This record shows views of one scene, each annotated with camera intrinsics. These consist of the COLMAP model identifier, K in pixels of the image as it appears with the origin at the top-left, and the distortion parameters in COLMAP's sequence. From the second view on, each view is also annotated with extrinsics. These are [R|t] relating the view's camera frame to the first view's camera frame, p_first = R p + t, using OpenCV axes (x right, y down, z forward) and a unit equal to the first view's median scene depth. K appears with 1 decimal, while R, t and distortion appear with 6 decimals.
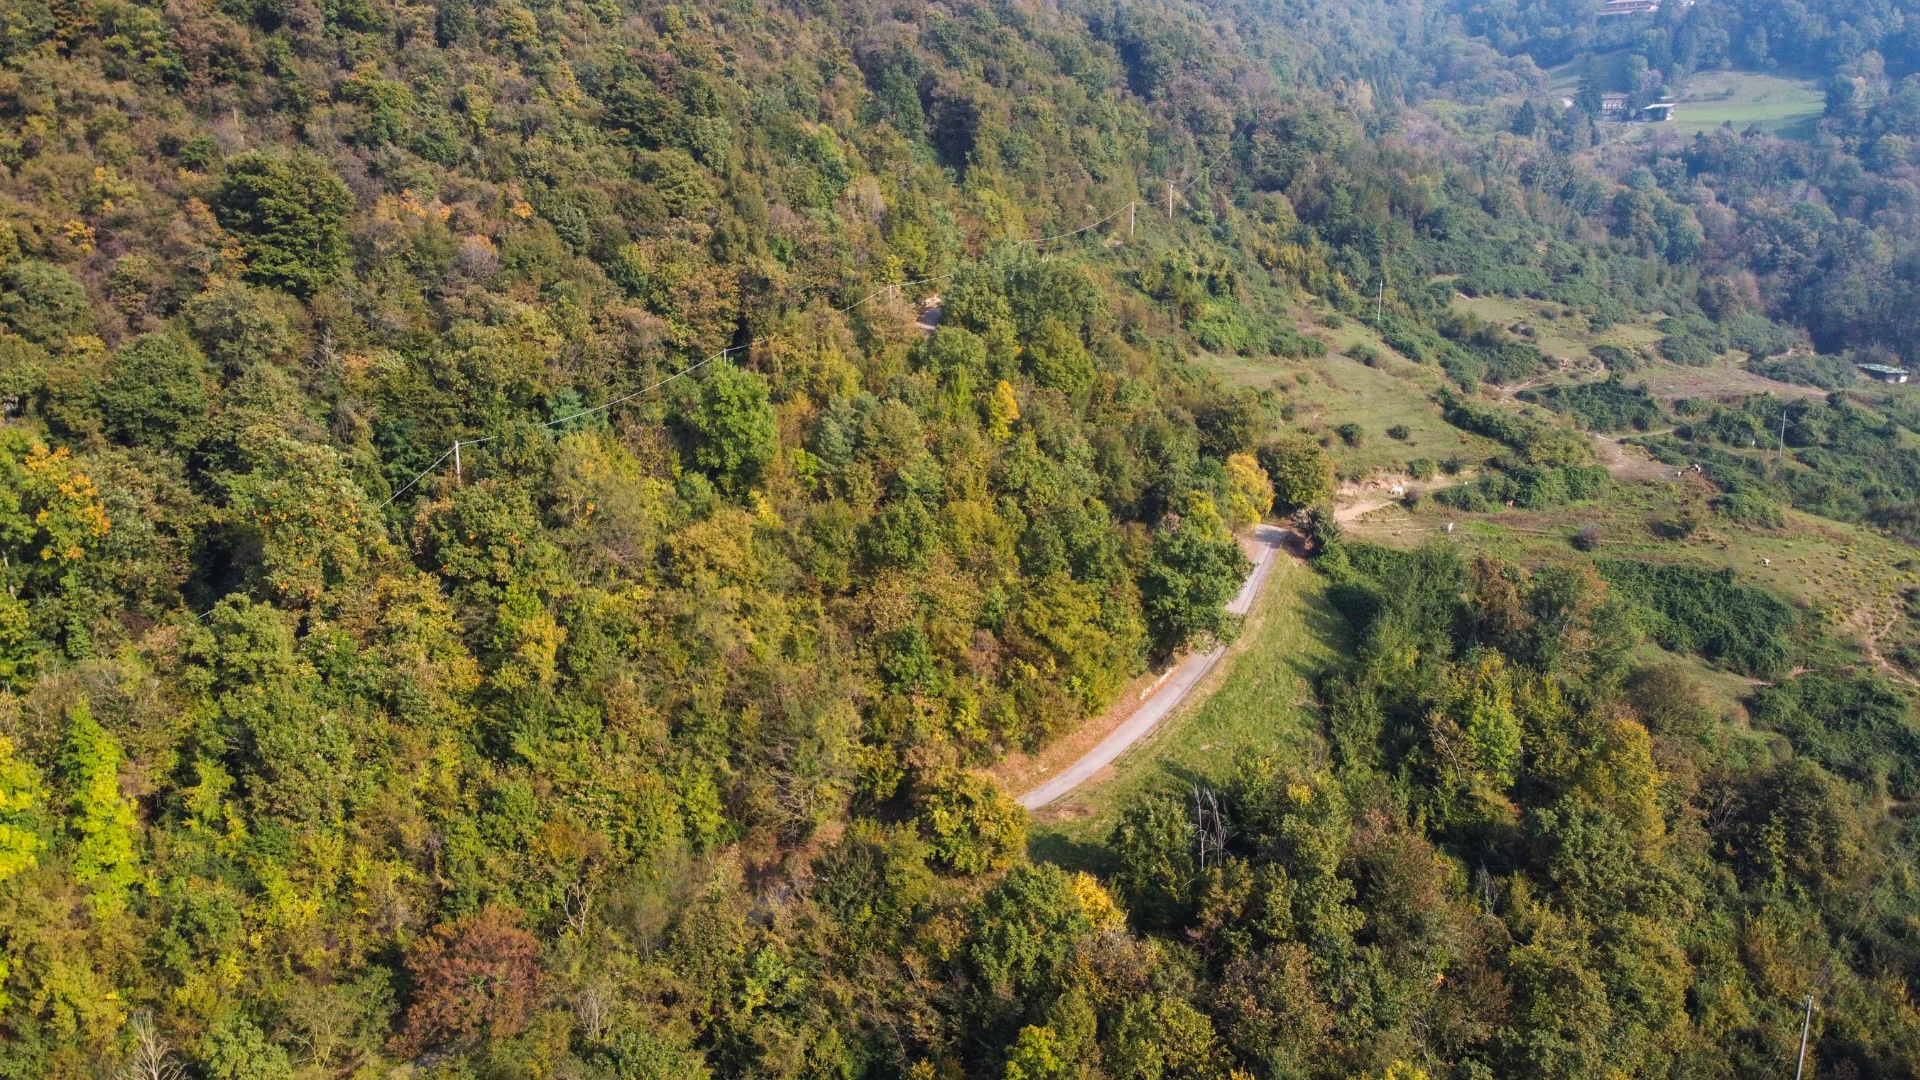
lens RADIAL K [[1455.4, 0, 960.8], [0, 1455.4, 539.5], [0, 0, 1]] dist [0.002707, -0.004187]
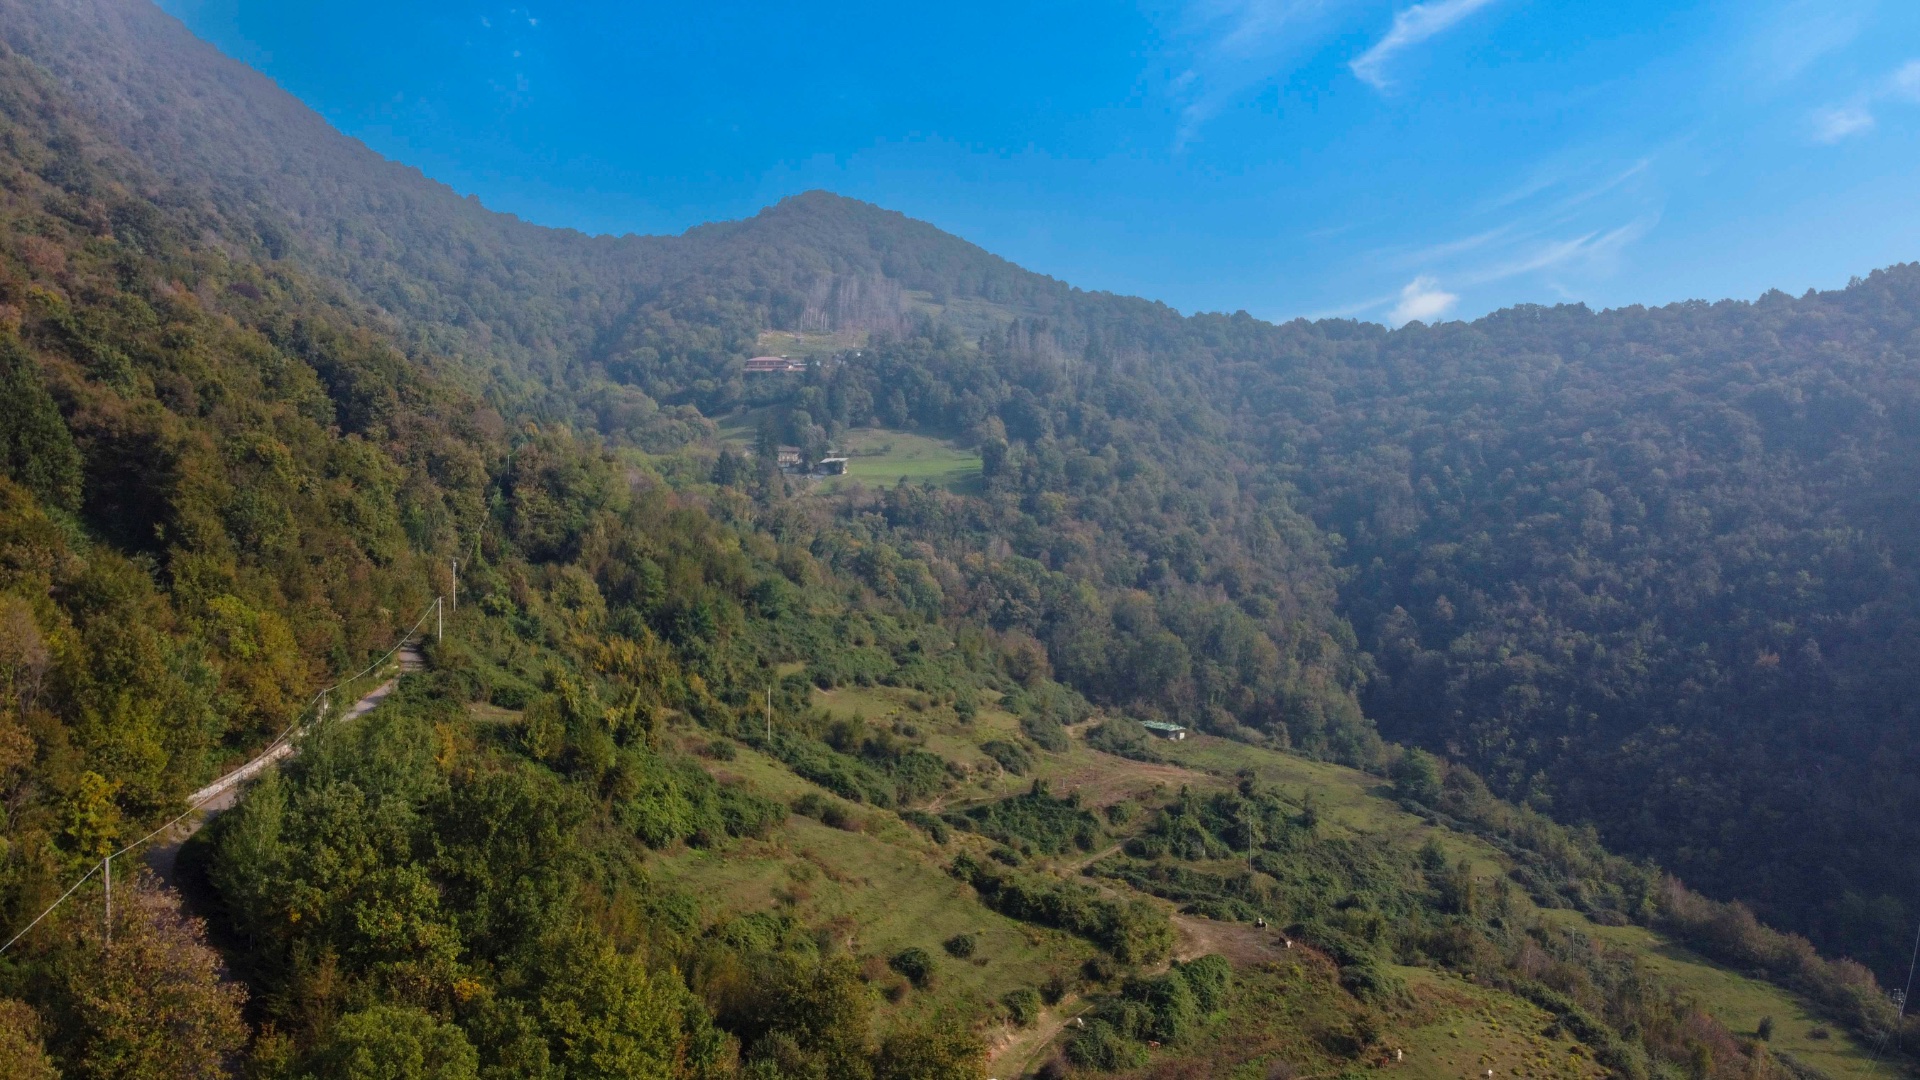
lens RADIAL K [[1455.4, 0, 958.7], [0, 1455.4, 538.3], [0, 0, 1]] dist [0.002707, -0.004187]
pose [[0.816979, -0.006922, 0.576625, -0.052599], [0.136914, 0.973665, -0.182294, -0.090928], [-0.560178, 0.227879, 0.796412, 0.297969]]
